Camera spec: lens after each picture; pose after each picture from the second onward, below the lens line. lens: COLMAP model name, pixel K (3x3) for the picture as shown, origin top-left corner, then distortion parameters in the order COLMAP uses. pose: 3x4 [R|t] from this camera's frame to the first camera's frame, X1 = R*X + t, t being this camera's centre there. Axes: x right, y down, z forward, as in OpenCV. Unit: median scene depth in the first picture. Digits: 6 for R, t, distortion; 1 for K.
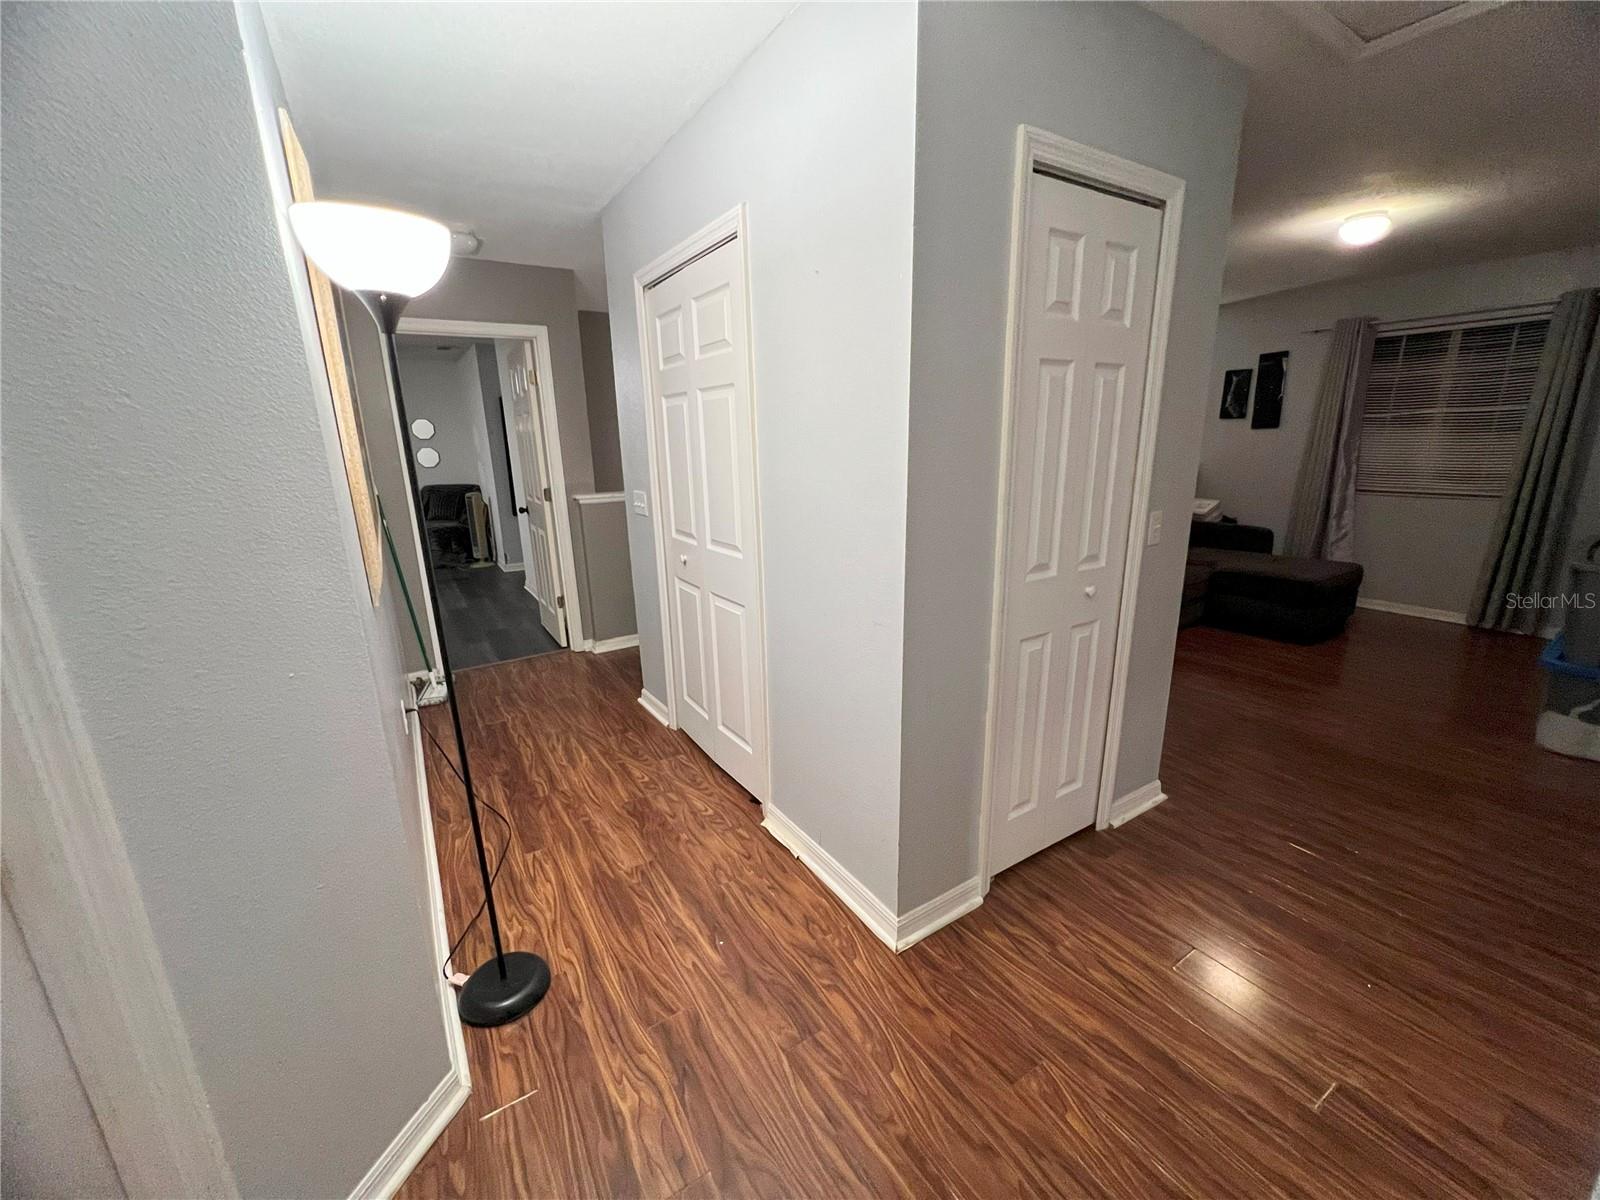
lens RADIAL K [[642.8, 0, 803.6], [0, 642.8, 604.5], [0, 0, 1]] dist [-0.000376, -0.000059]
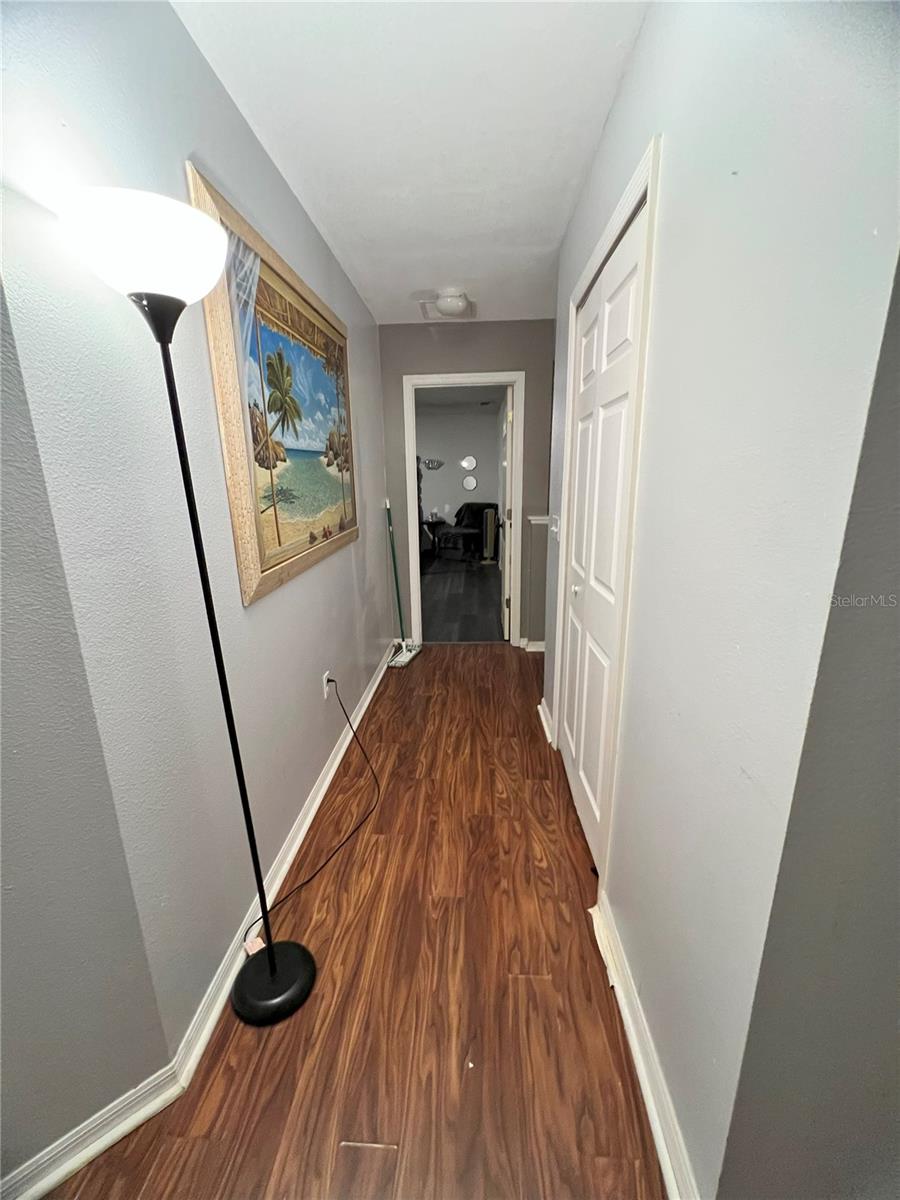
lens RADIAL K [[482.2, 0, 450.0], [0, 482.2, 600.0], [0, 0, 1]] dist [-0.001584, 0.000311]
pose [[0.809208, 0.155093, -0.566682, 0.095341], [-0.151656, 0.986981, 0.053563, -0.085129], [0.567611, 0.042597, 0.822194, 0.384929]]
